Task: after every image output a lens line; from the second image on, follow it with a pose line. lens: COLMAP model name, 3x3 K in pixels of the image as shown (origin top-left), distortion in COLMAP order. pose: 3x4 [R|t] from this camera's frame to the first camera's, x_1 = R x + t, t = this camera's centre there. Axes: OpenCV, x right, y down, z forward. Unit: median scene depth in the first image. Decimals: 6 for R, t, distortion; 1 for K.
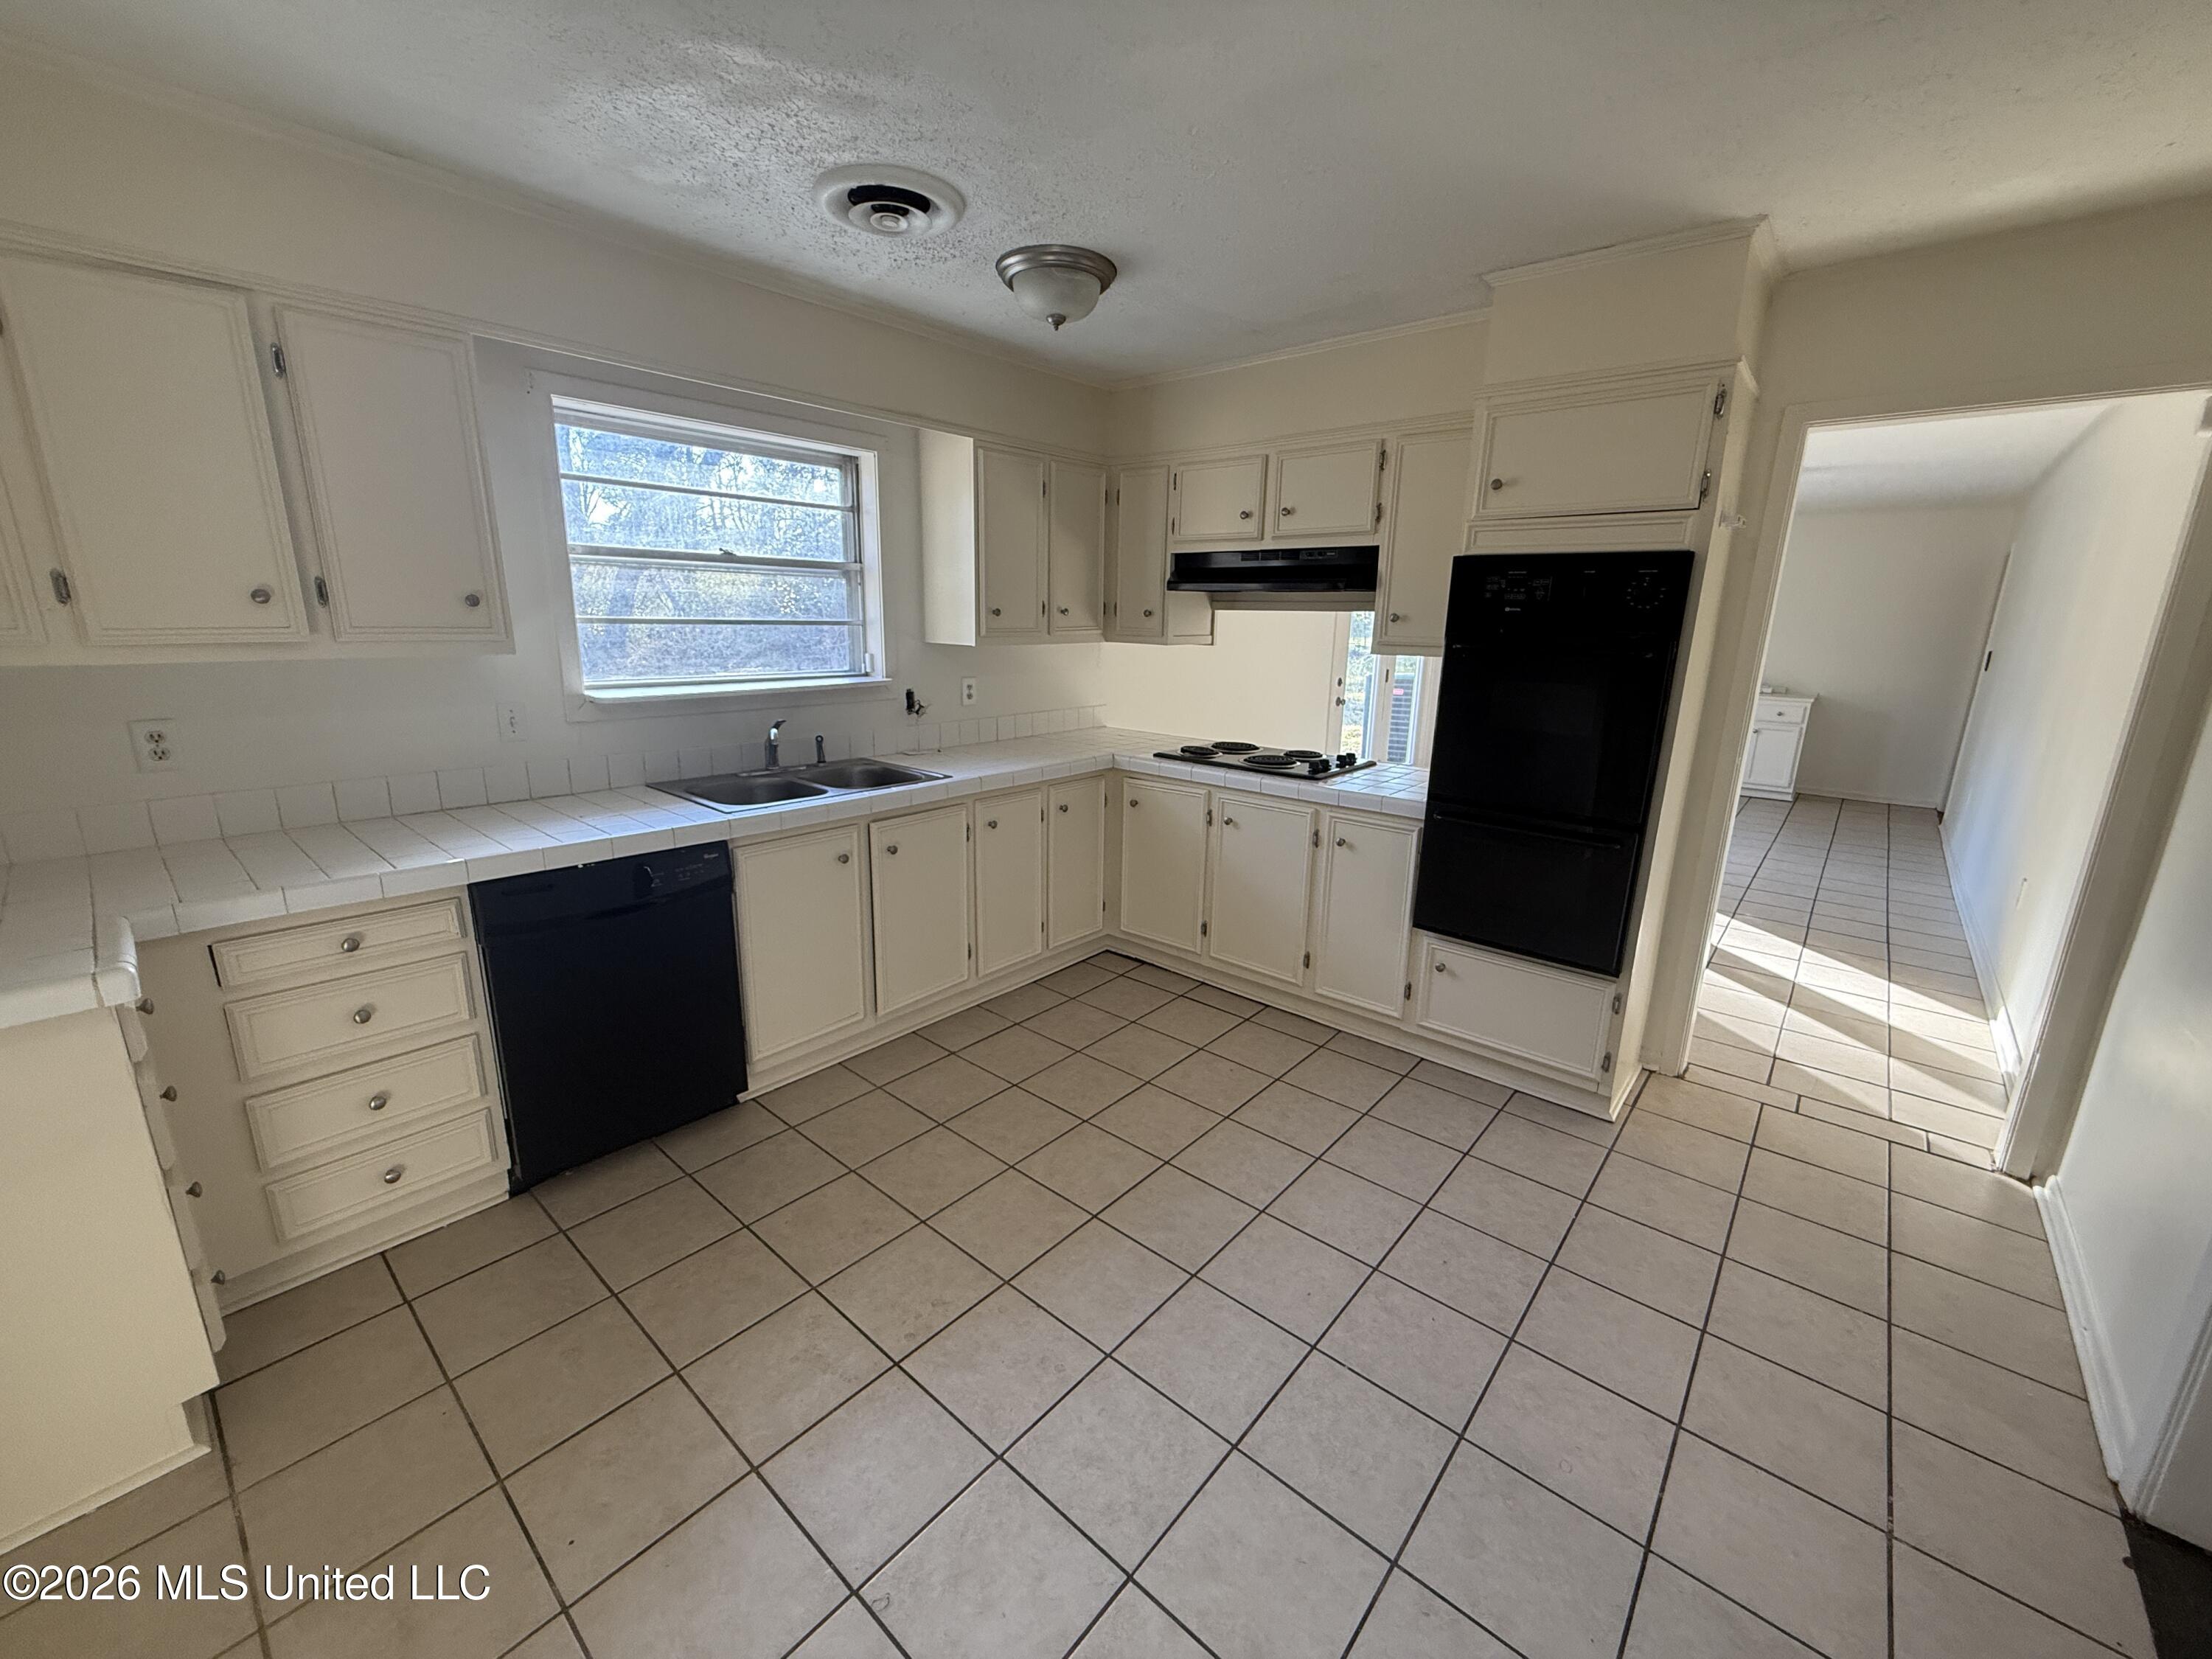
lens RADIAL K [[880.4, 0, 1102.2], [0, 880.4, 830.9], [0, 0, 1]] dist [0.004589, -0.000018]
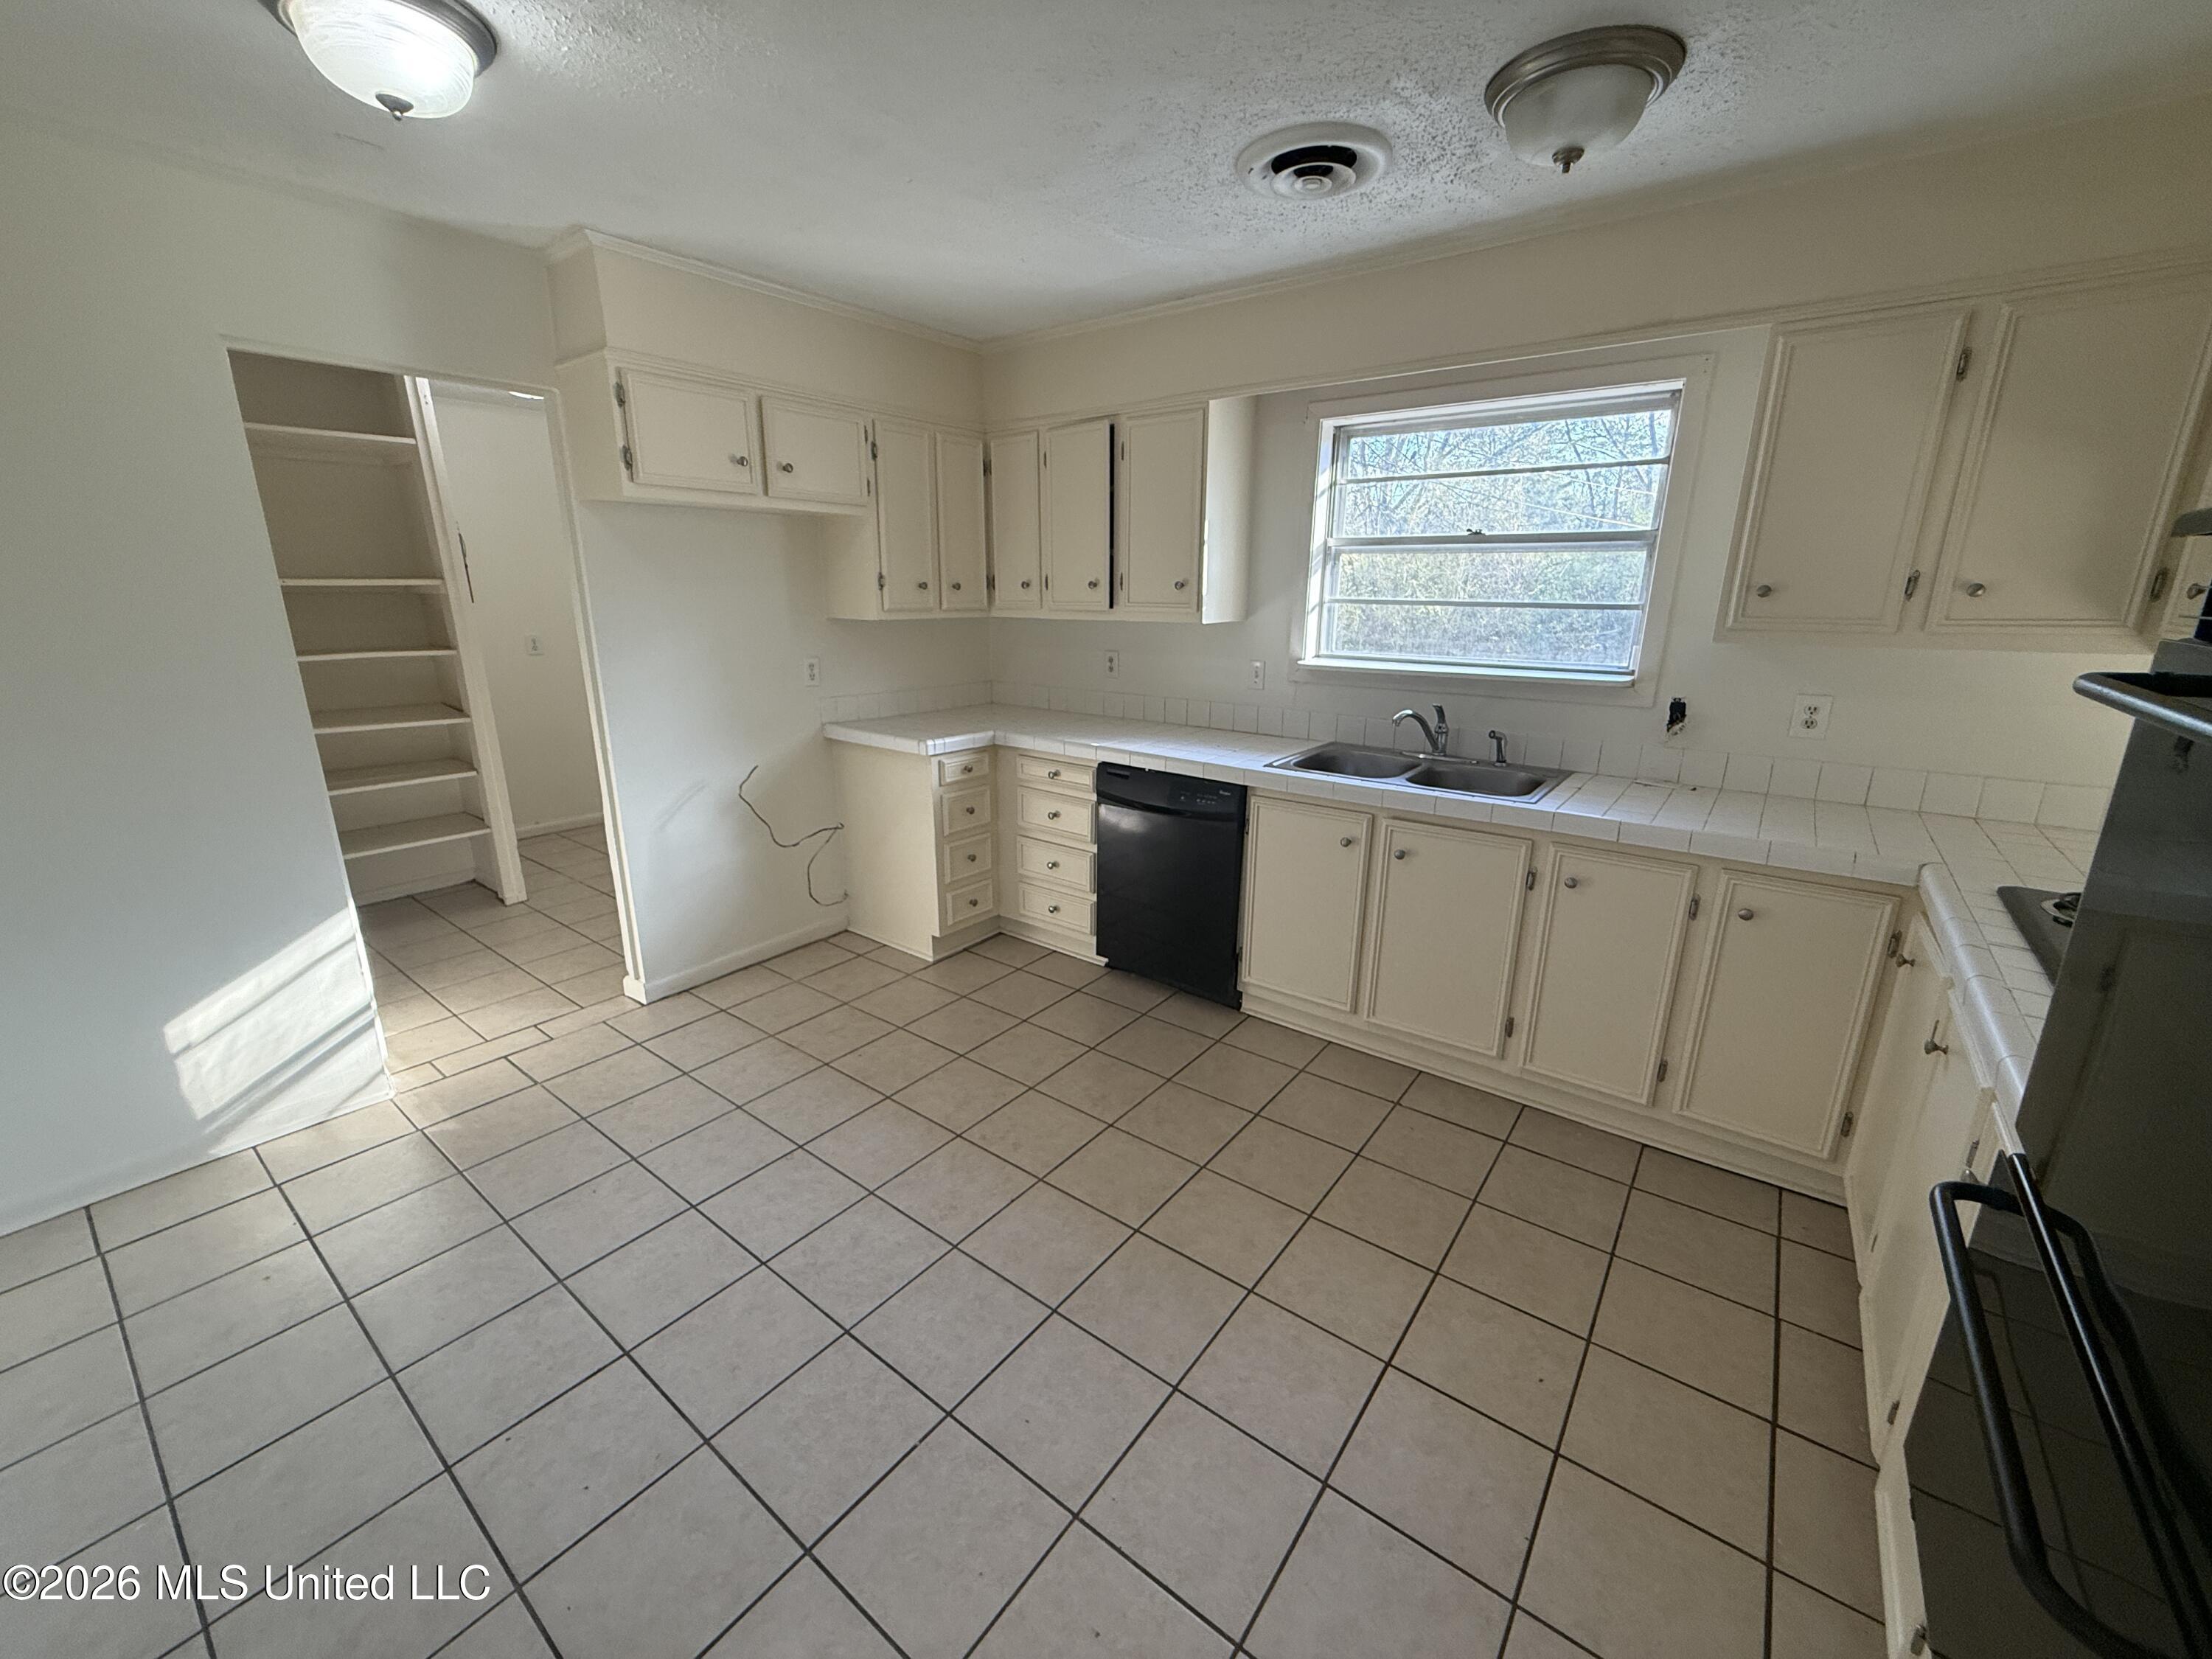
lens RADIAL K [[880.4, 0, 1097.4], [0, 880.4, 832.3], [0, 0, 1]] dist [0.004589, -0.000018]
pose [[0.062893, 0.253365, -0.965324, 0.723179], [-0.246272, 0.941268, 0.231006, -0.155946], [0.967158, 0.223204, 0.121596, 0.683398]]
